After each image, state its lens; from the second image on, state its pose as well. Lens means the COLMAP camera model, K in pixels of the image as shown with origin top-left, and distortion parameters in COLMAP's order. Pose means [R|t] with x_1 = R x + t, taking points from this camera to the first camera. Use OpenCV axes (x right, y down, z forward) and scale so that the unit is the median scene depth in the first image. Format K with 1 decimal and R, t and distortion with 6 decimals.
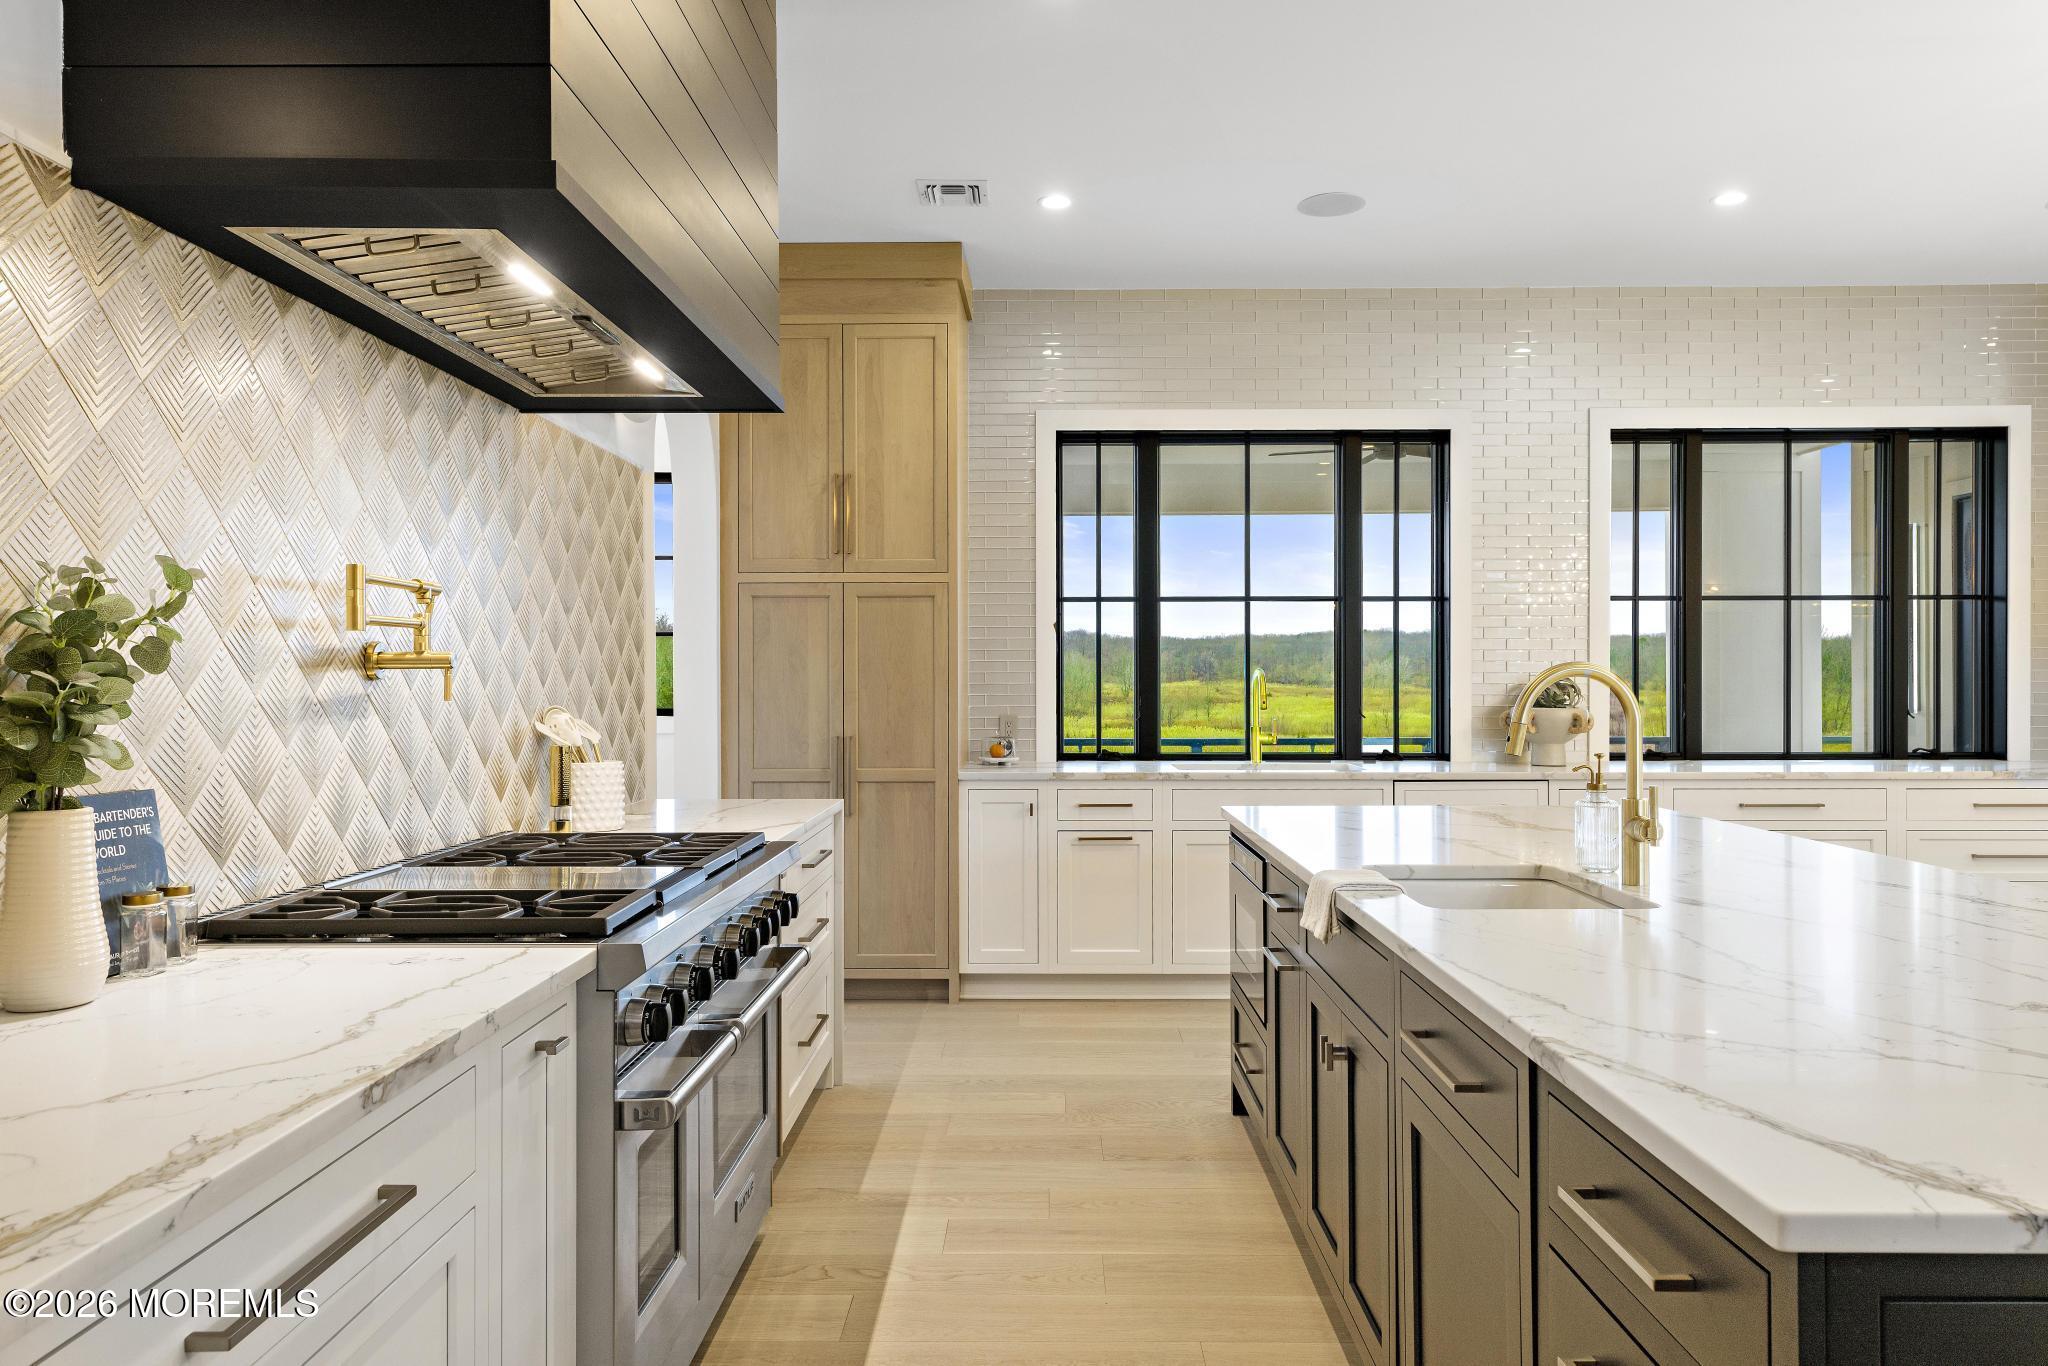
lens RADIAL K [[1349.5, 0, 996.2], [0, 1349.5, 711.7], [0, 0, 1]] dist [-0.005888, 0.000078]
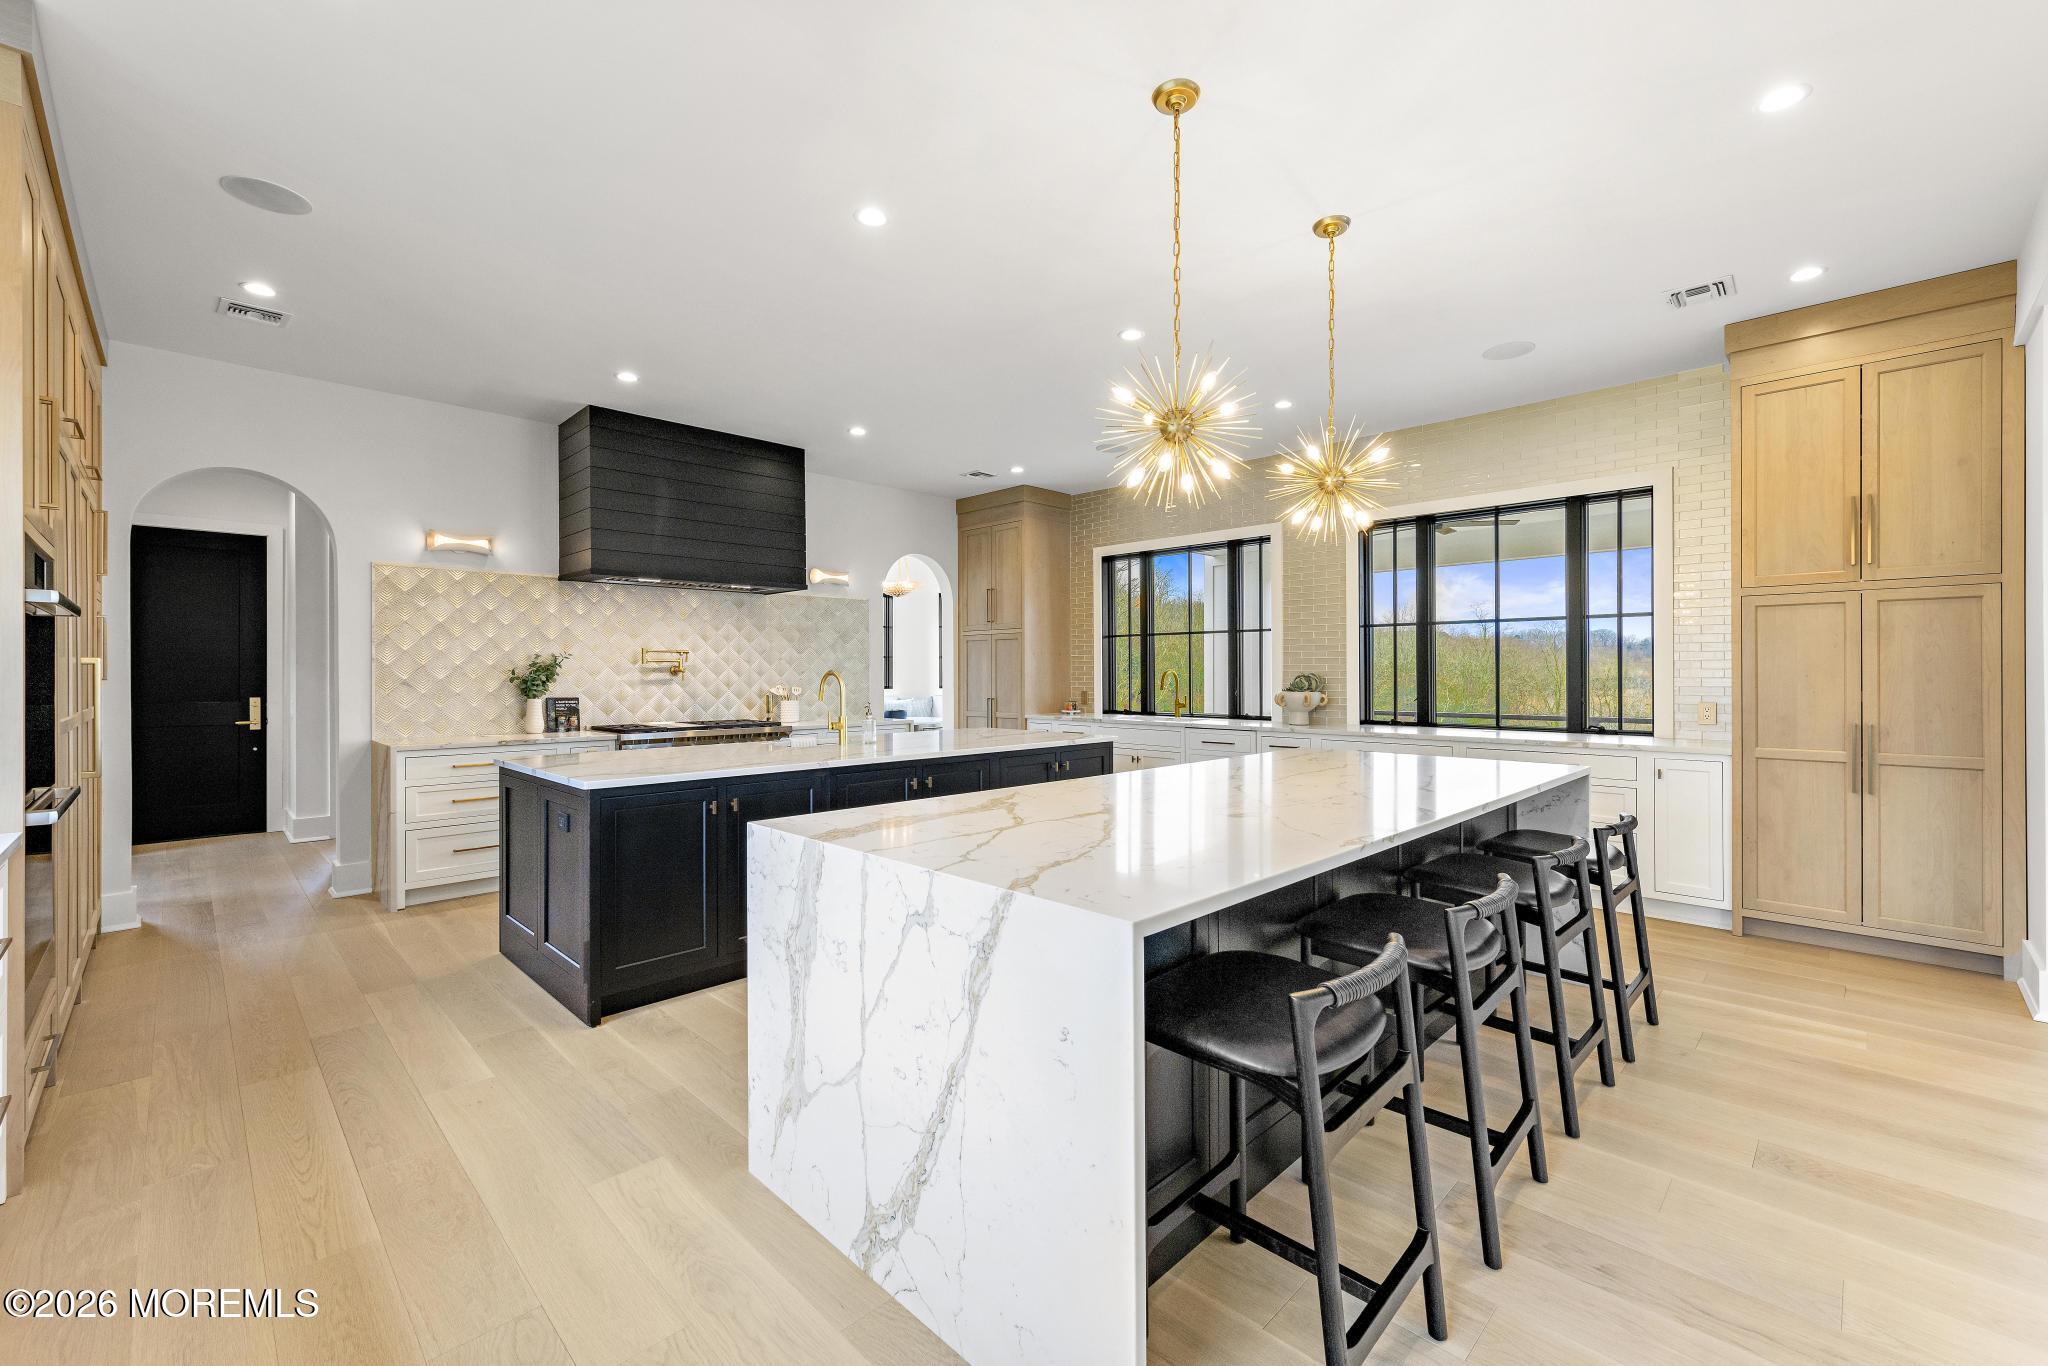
lens RADIAL K [[839.9, 0, 1029.0], [0, 839.9, 675.7], [0, 0, 1]] dist [-0.004374, -0.000192]
pose [[0.722396, 0.002778, -0.691474, 0.825355], [-0.017762, 0.999737, -0.014540, -0.001118], [0.691252, 0.022786, 0.722255, -0.019121]]
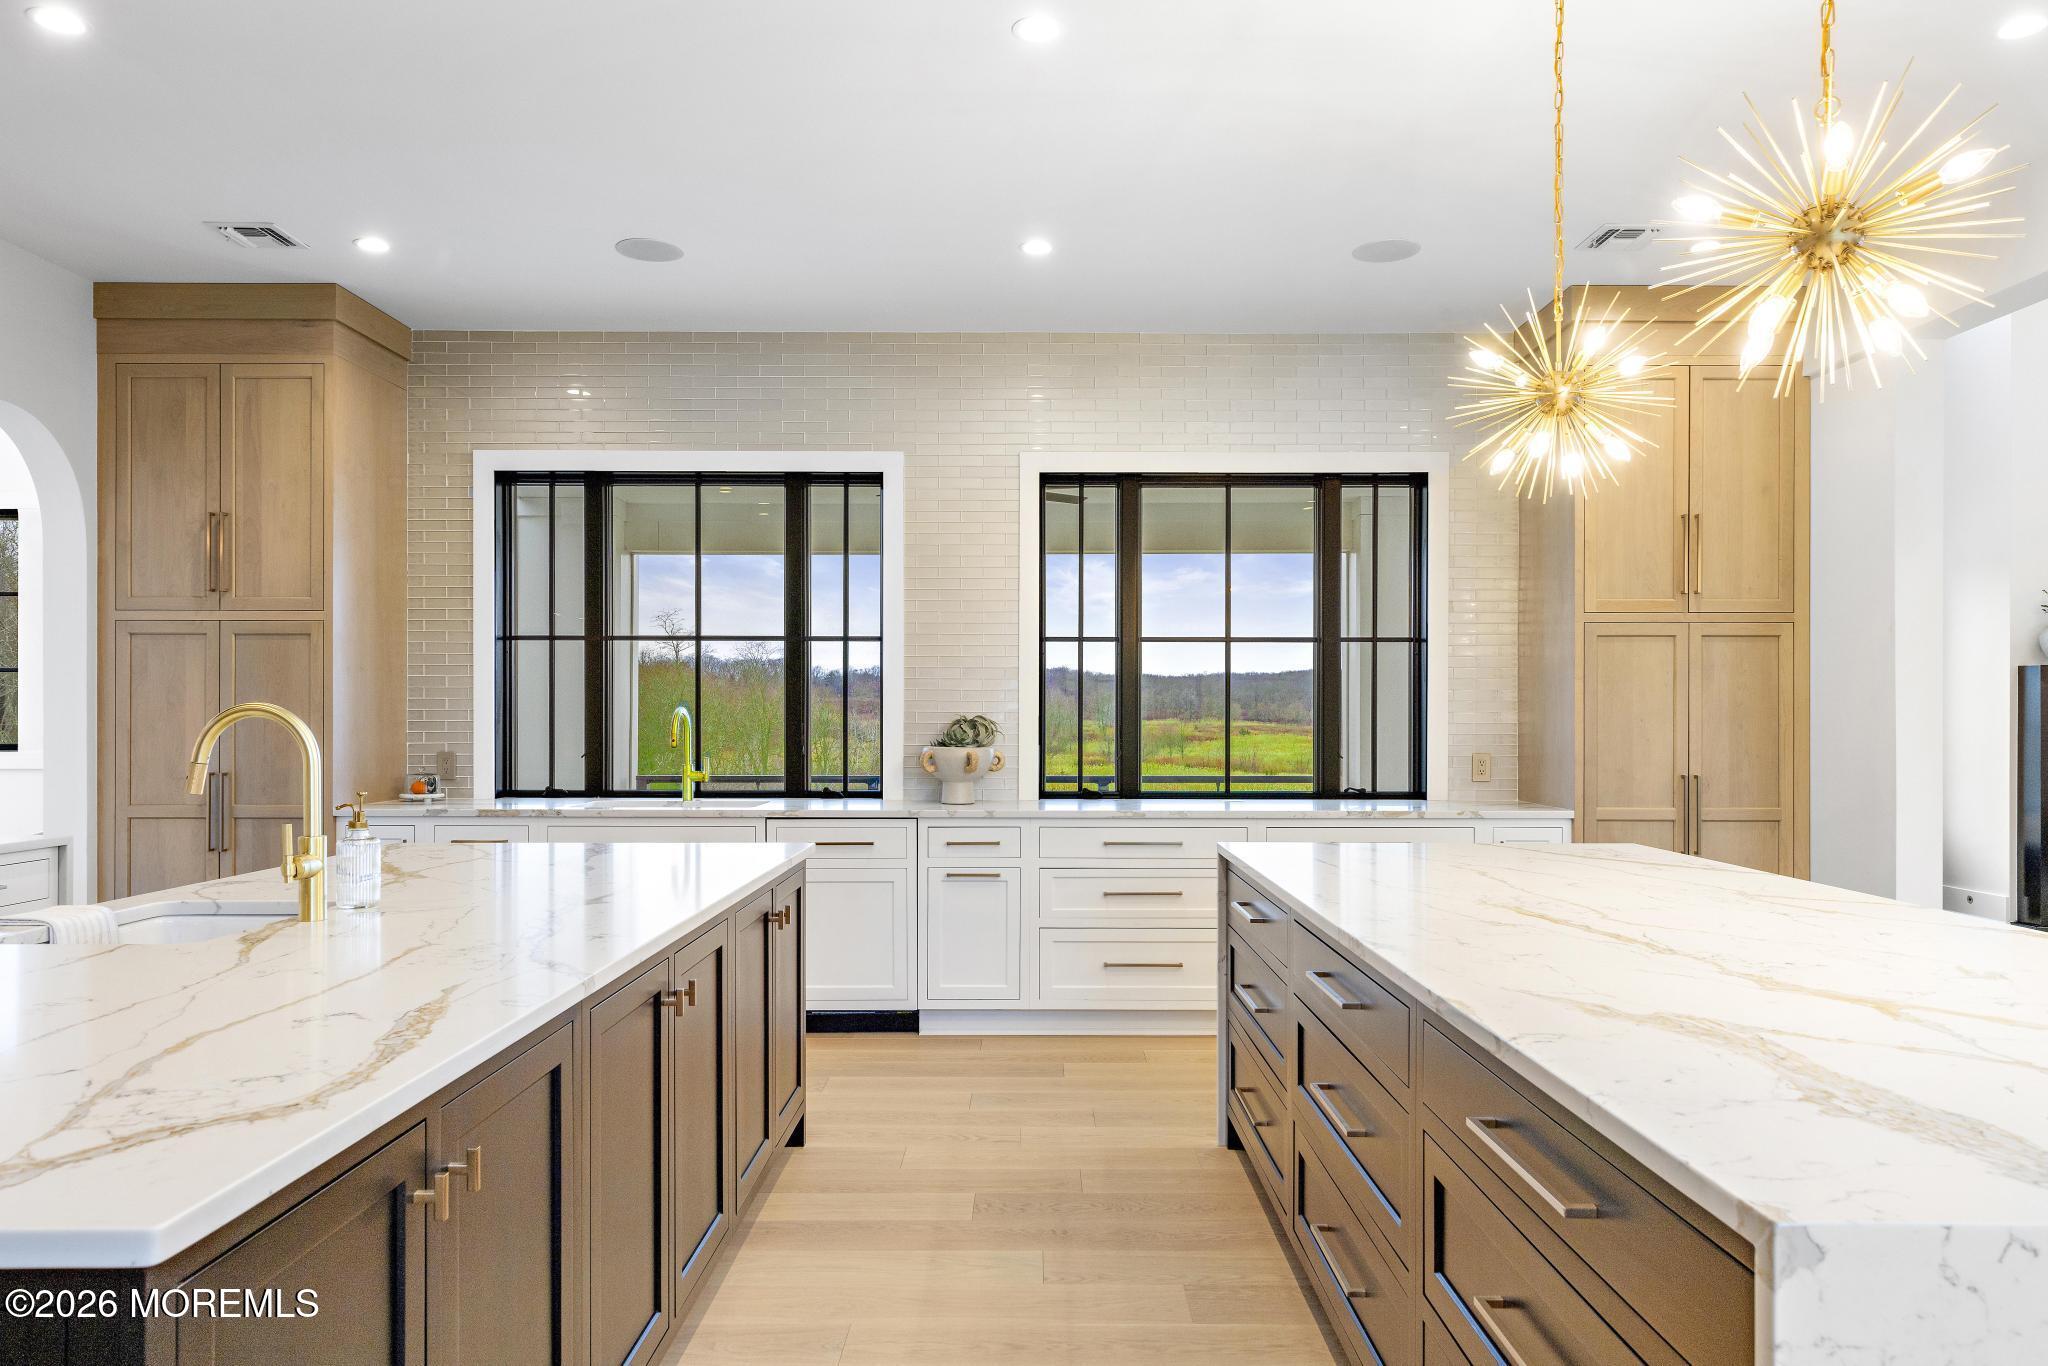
lens RADIAL K [[1349.5, 0, 1033.1], [0, 1349.5, 721.7], [0, 0, 1]] dist [-0.005888, 0.000078]
pose [[0.999771, 0.003514, 0.021103, 0.404973], [-0.003072, 0.999776, -0.020946, -0.000489], [-0.021172, 0.020876, 0.999558, -0.011233]]
